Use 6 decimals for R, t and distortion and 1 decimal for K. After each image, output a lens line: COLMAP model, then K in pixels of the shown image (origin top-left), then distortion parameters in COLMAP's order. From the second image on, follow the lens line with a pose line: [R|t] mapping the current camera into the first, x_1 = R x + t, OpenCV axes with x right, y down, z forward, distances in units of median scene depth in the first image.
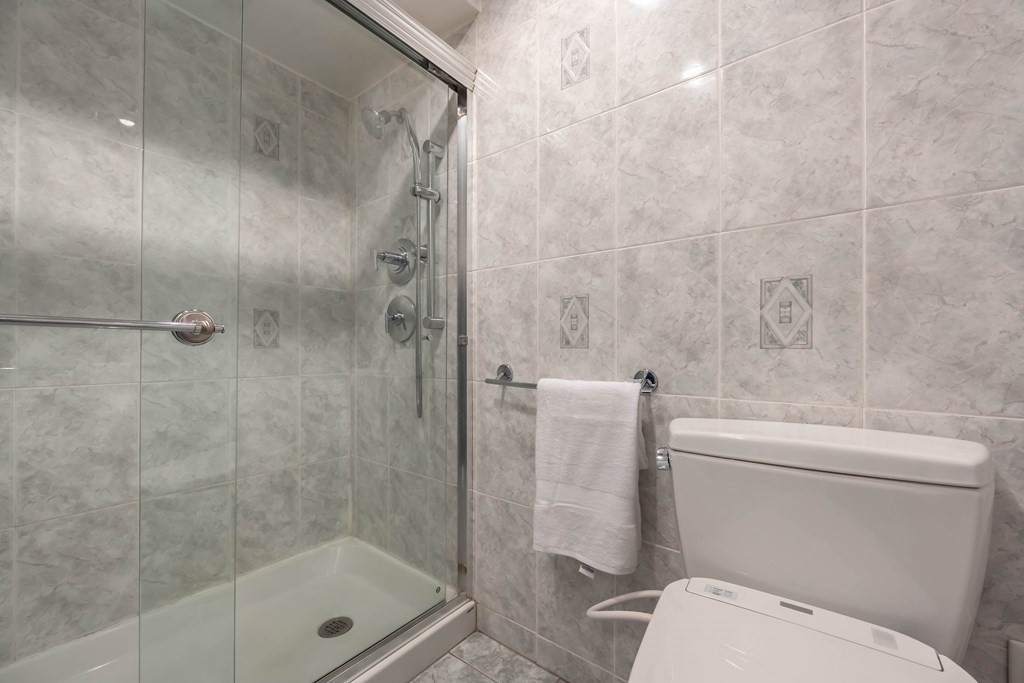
lens RADIAL K [[412.6, 0, 513.3], [0, 412.6, 345.3], [0, 0, 1]] dist [-0.002504, -0.000648]
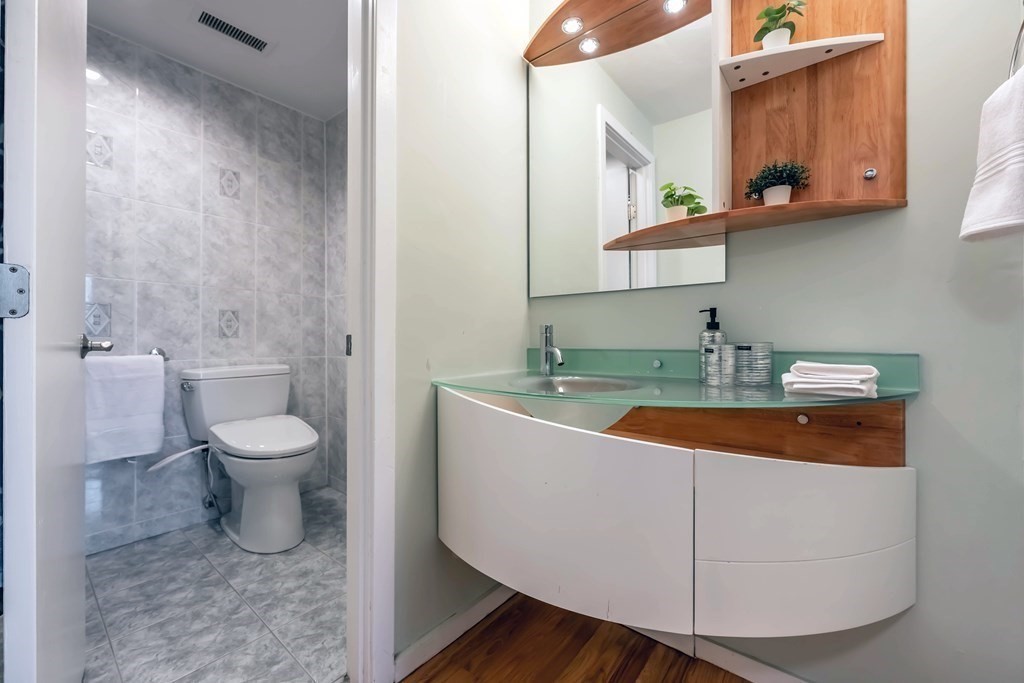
lens RADIAL K [[412.6, 0, 513.3], [0, 412.6, 345.3], [0, 0, 1]] dist [-0.002504, -0.000648]
pose [[0.008096, -0.008605, 0.999930, -1.737020], [-0.009438, 0.999918, 0.008681, 0.014261], [-0.999923, -0.009508, 0.008014, -0.728393]]
